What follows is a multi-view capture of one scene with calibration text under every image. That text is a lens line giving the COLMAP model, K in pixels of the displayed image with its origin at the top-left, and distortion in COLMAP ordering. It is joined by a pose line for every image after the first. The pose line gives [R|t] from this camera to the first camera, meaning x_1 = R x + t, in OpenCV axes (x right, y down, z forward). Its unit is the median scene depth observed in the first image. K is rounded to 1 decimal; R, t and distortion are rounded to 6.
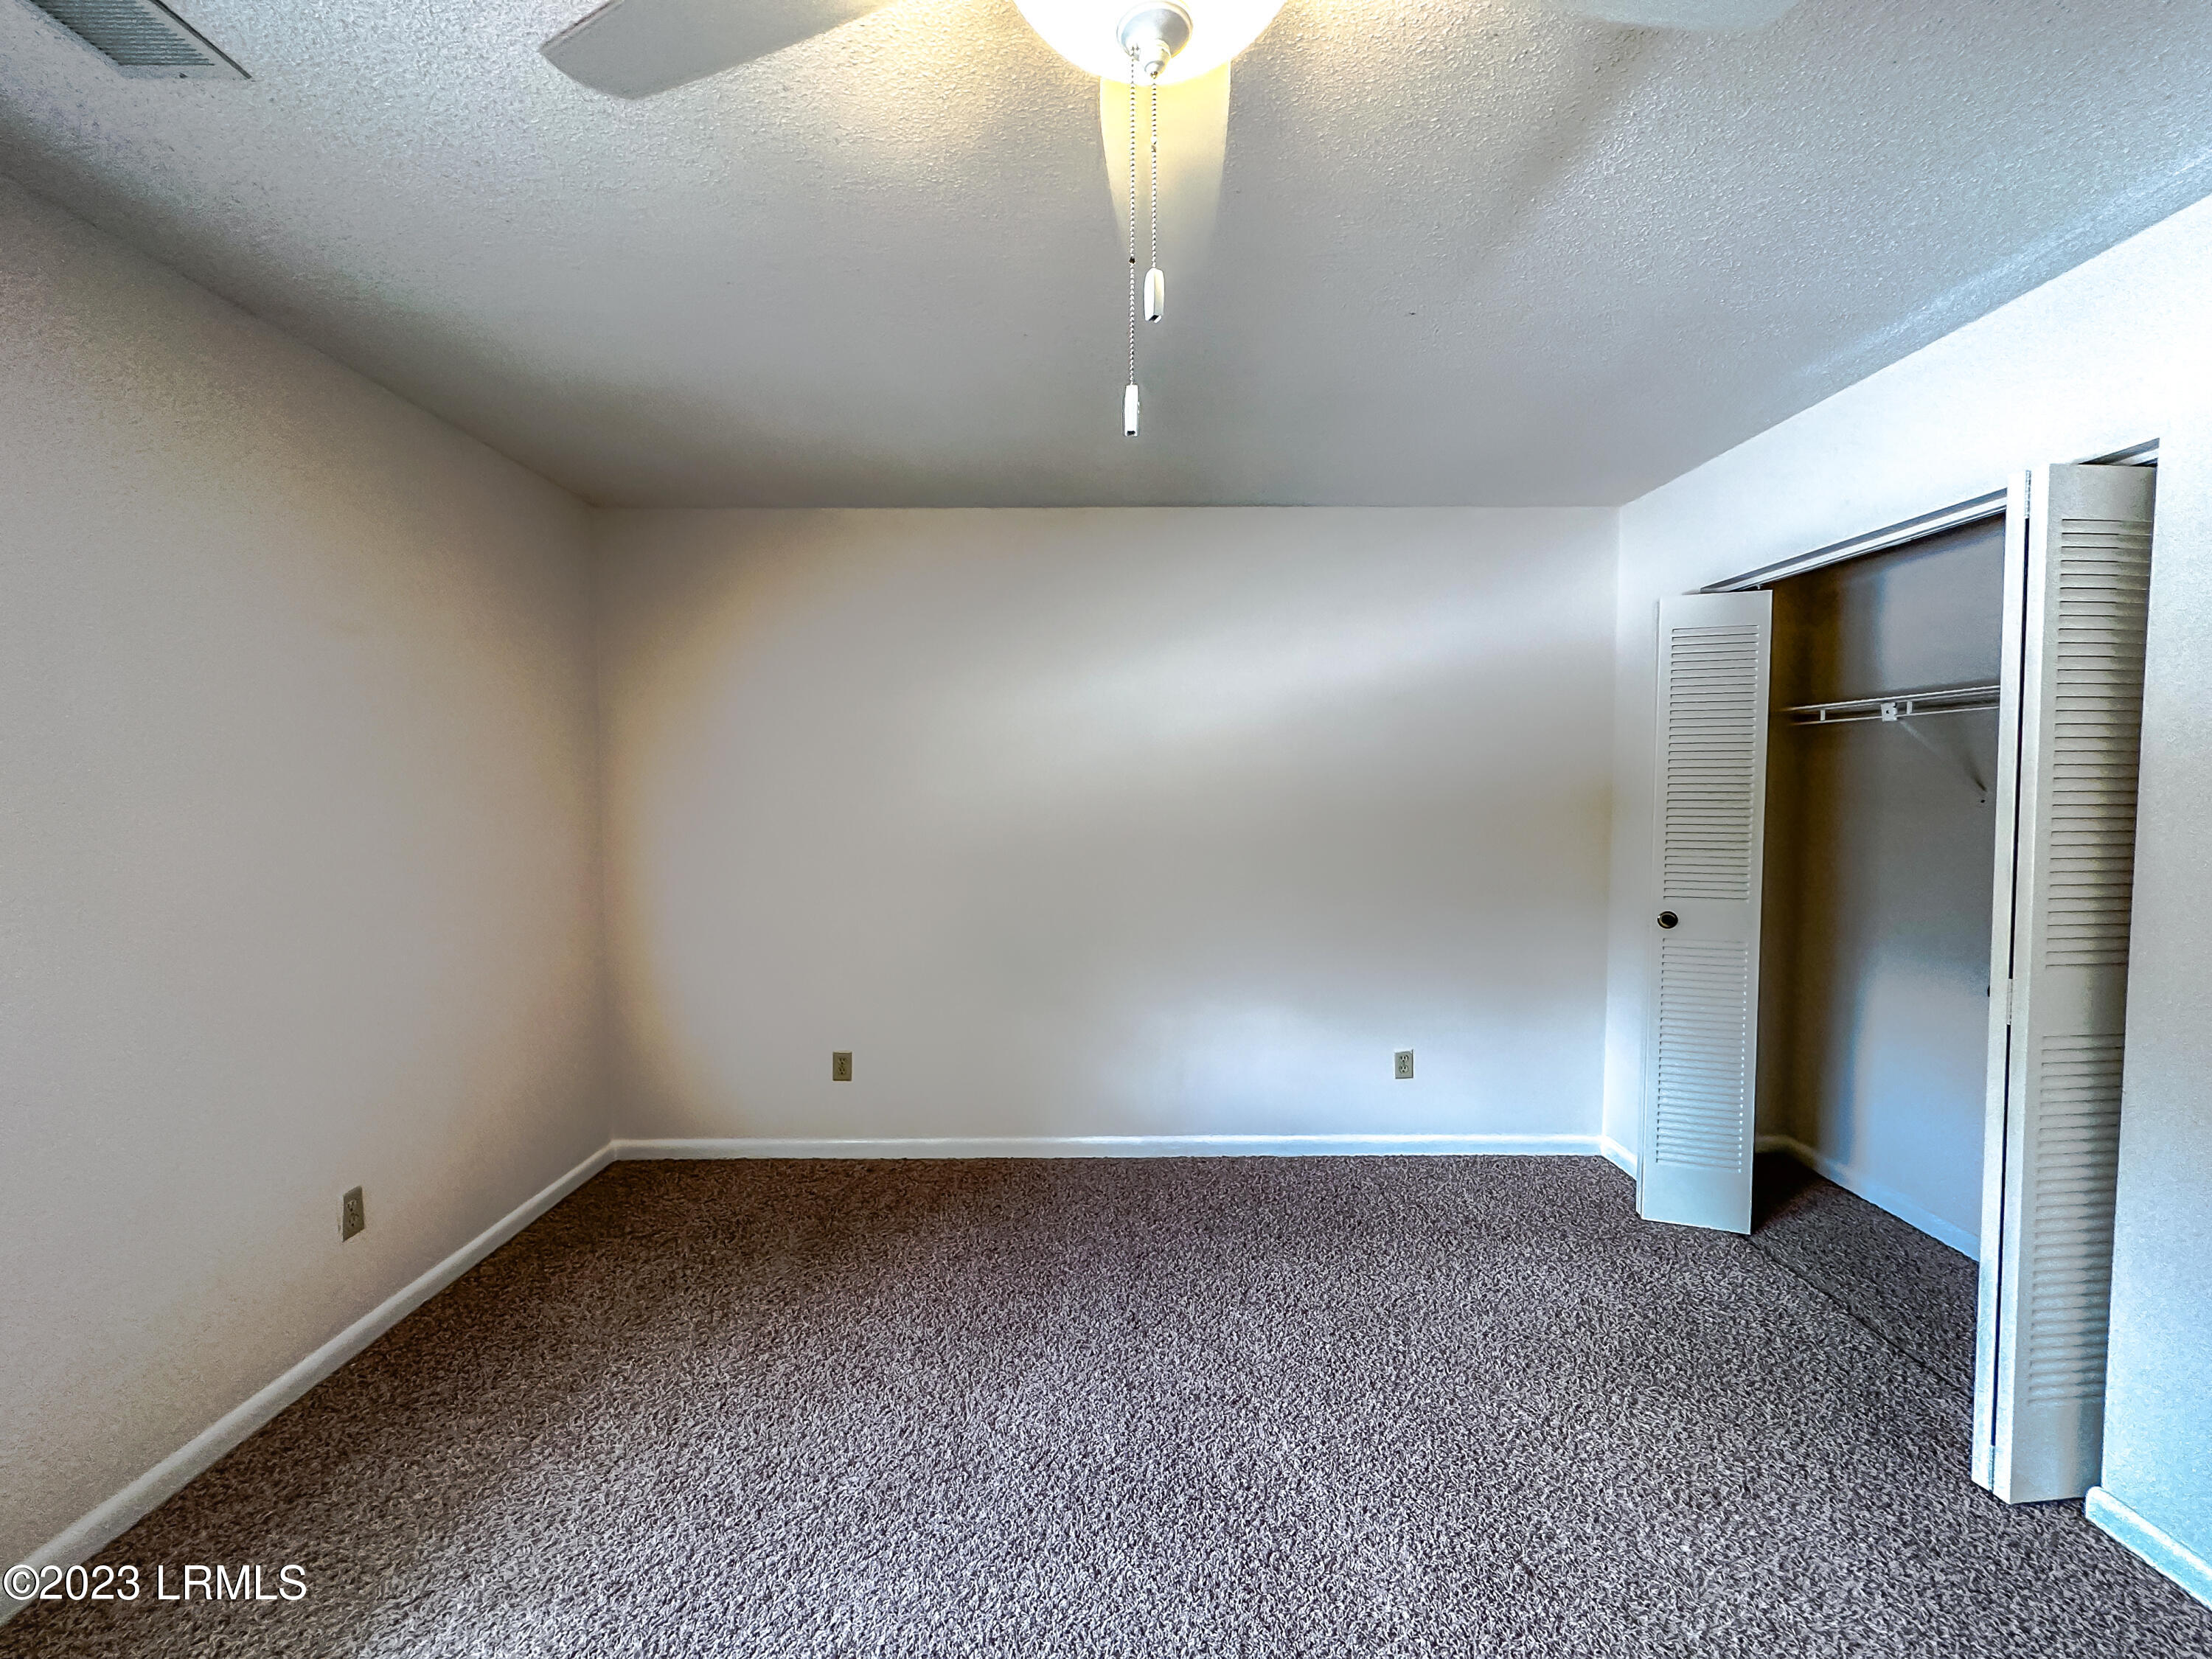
lens RADIAL K [[881.8, 0, 1106.0], [0, 881.8, 829.5], [0, 0, 1]] dist [-0.002128, 0.000601]
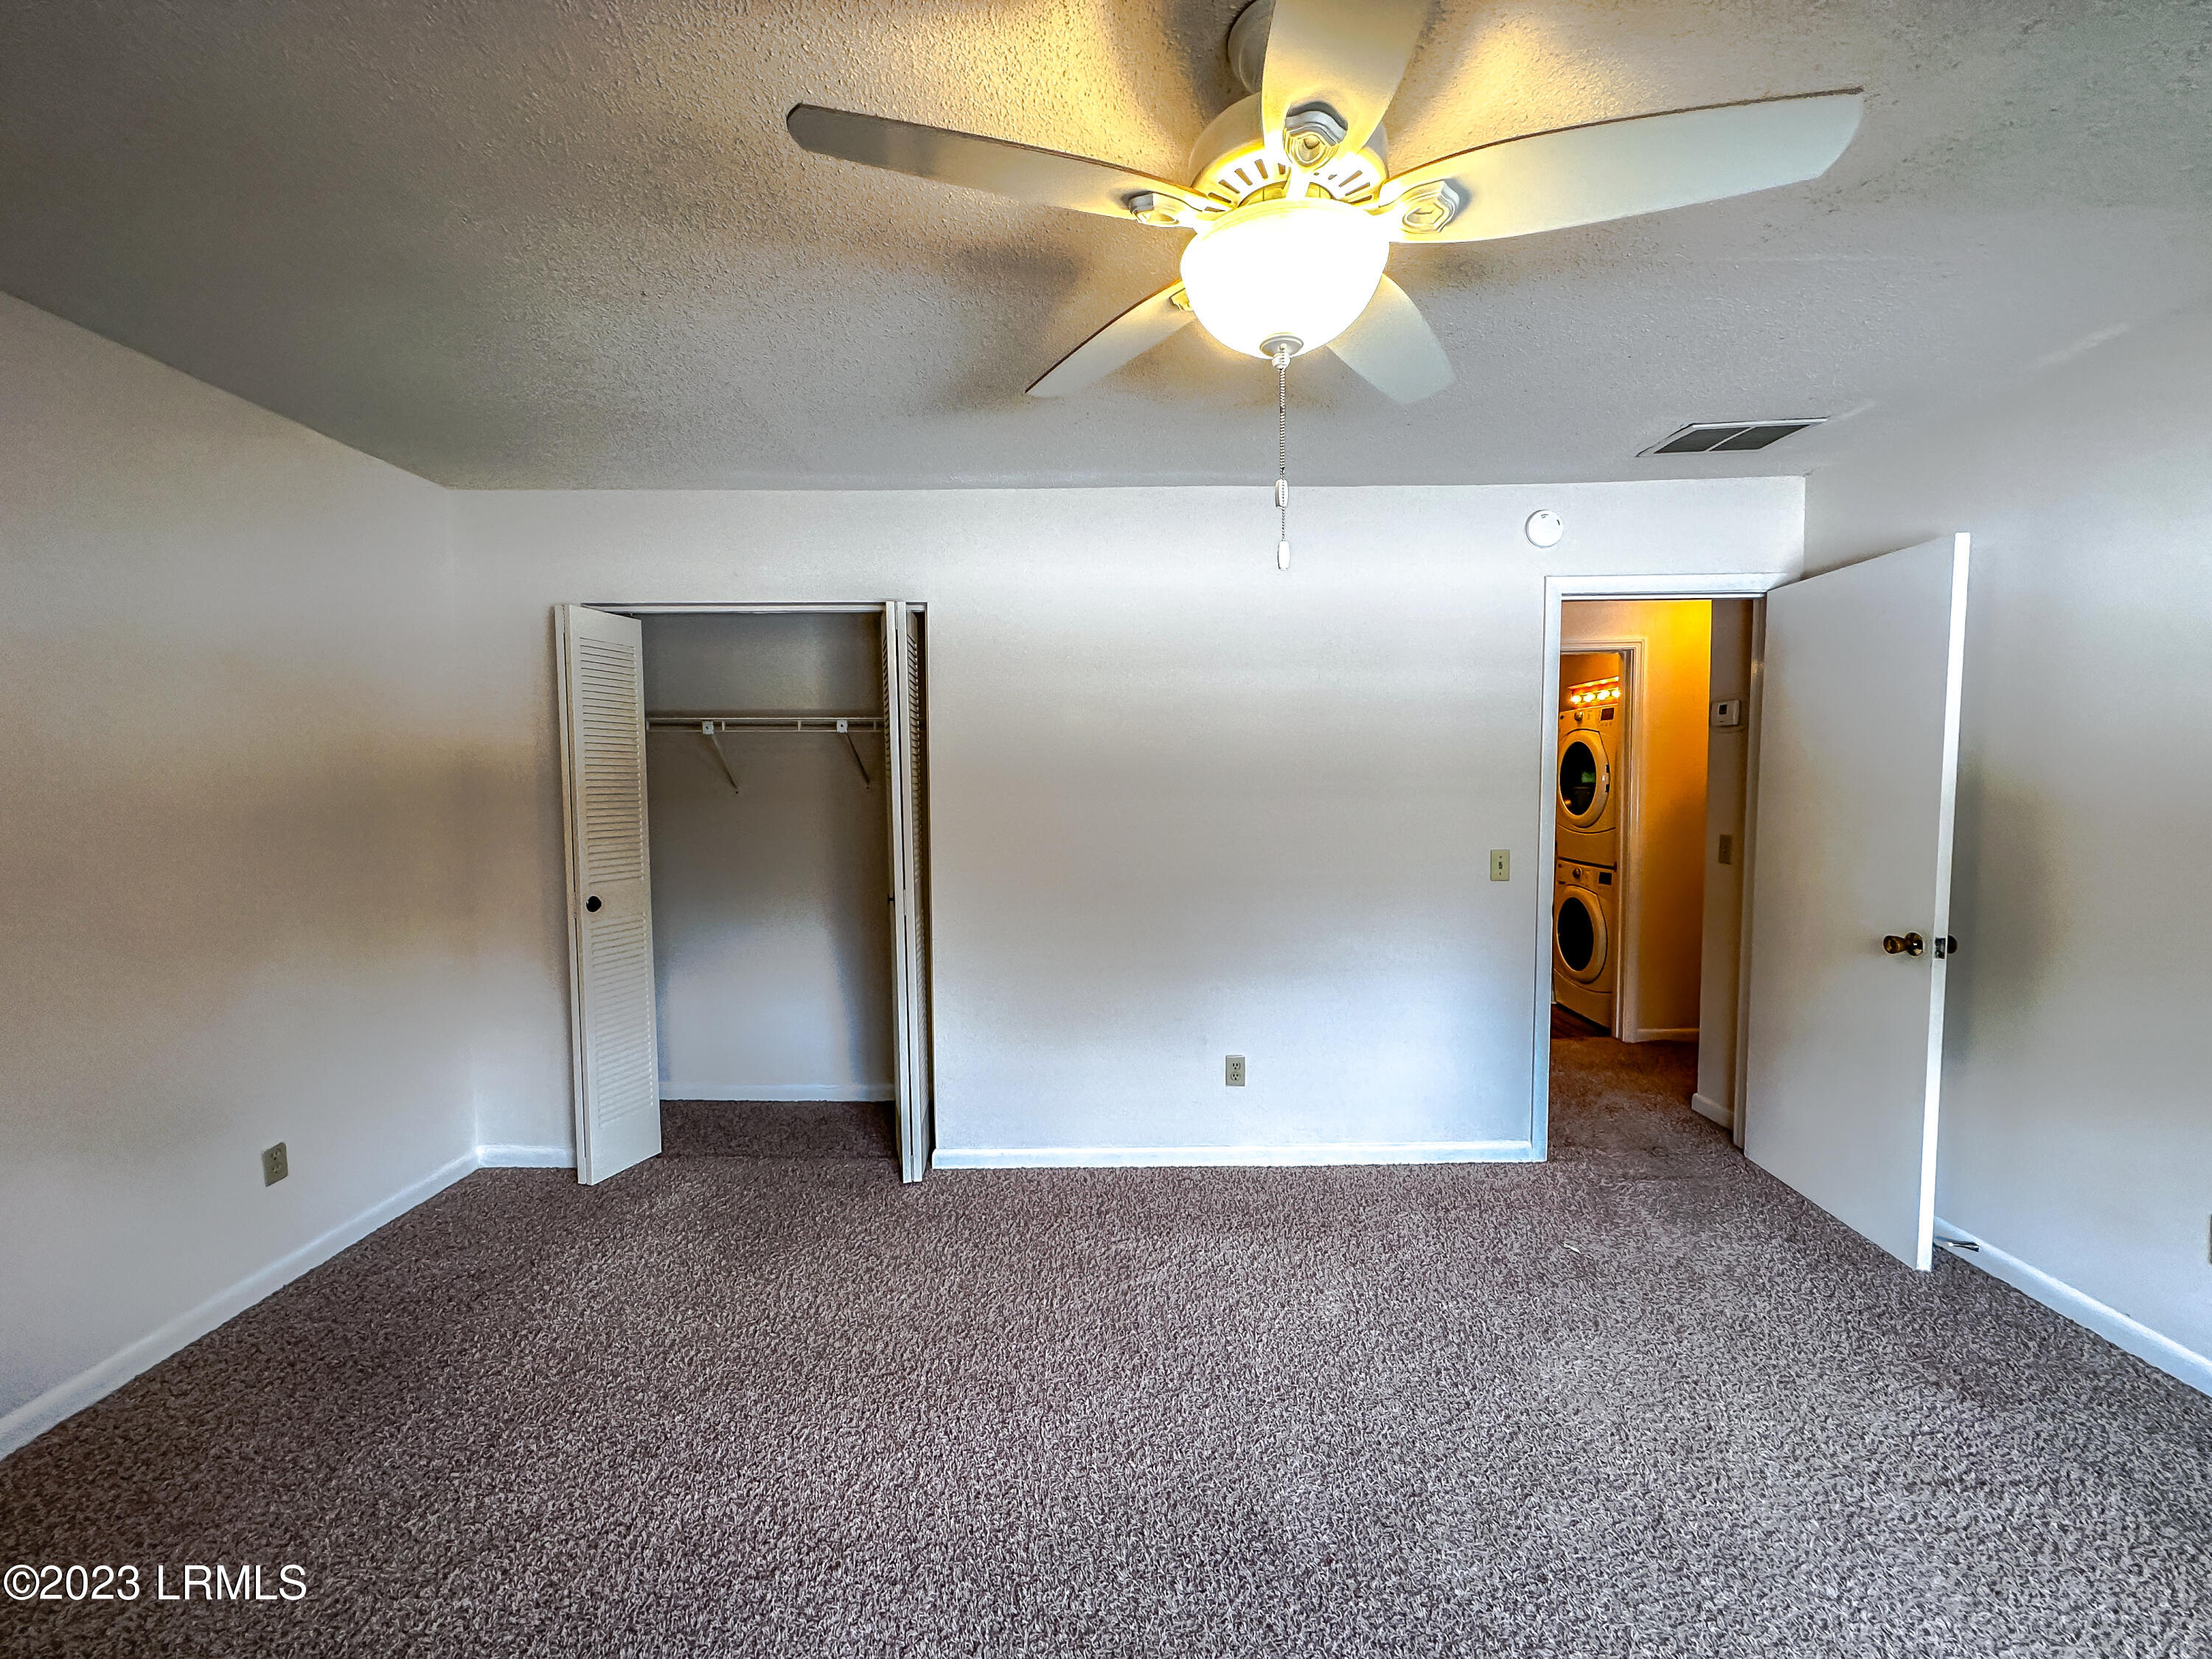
lens RADIAL K [[881.8, 0, 1106.0], [0, 881.8, 829.5], [0, 0, 1]] dist [-0.002128, 0.000601]
pose [[0.012074, -0.052827, 0.998531, -0.461990], [0.052563, 0.997256, 0.052124, -0.014024], [-0.998545, 0.051856, 0.014817, 0.356273]]
